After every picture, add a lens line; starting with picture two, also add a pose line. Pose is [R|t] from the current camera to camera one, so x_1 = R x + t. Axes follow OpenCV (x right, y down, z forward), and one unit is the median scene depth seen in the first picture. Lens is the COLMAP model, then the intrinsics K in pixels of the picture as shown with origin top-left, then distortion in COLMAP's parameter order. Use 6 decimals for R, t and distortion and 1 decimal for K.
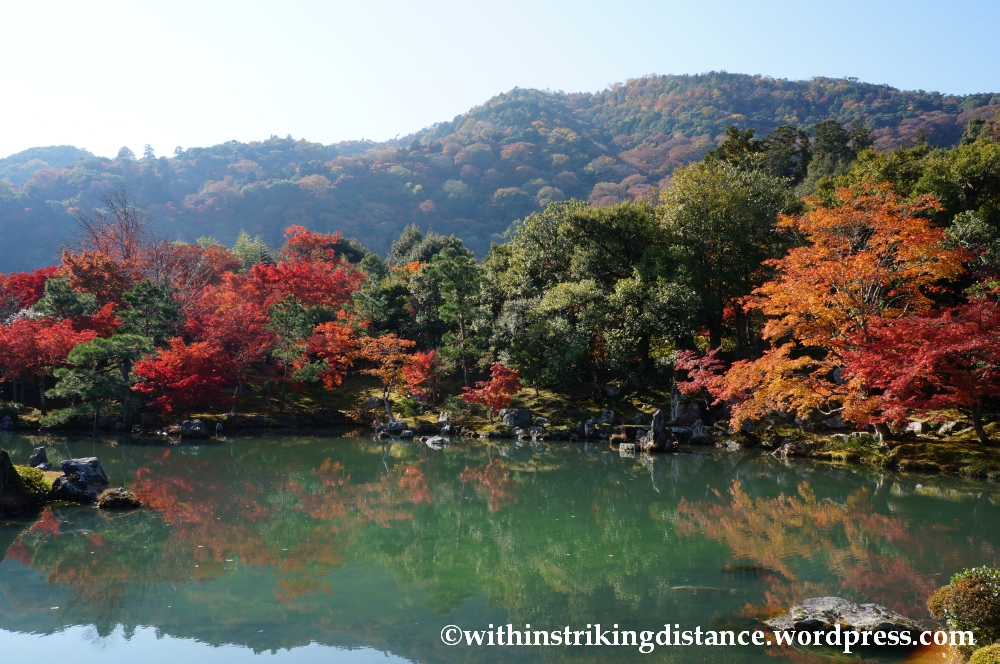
lens RADIAL K [[861.0, 0, 500.3], [0, 861.0, 333.7], [0, 0, 1]] dist [0.000653, 0.001415]
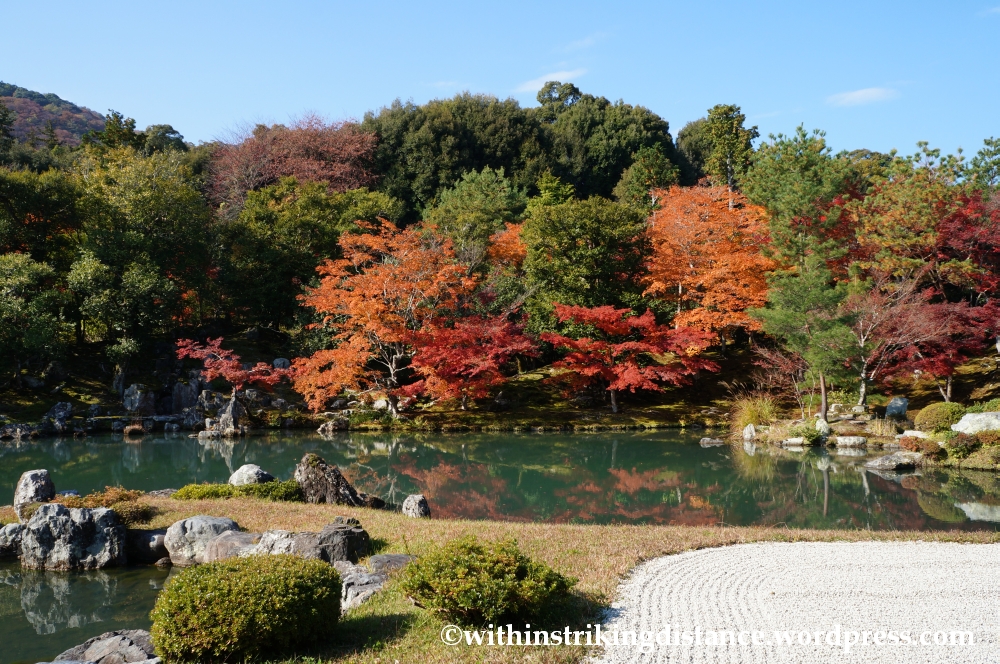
lens RADIAL K [[861.0, 0, 500.3], [0, 861.0, 331.7], [0, 0, 1]] dist [0.000653, 0.001415]
pose [[0.465070, 0.036656, 0.884515, -0.603130], [-0.045083, 0.998827, -0.017690, 0.013233], [-0.884125, -0.031650, 0.466177, 0.226691]]
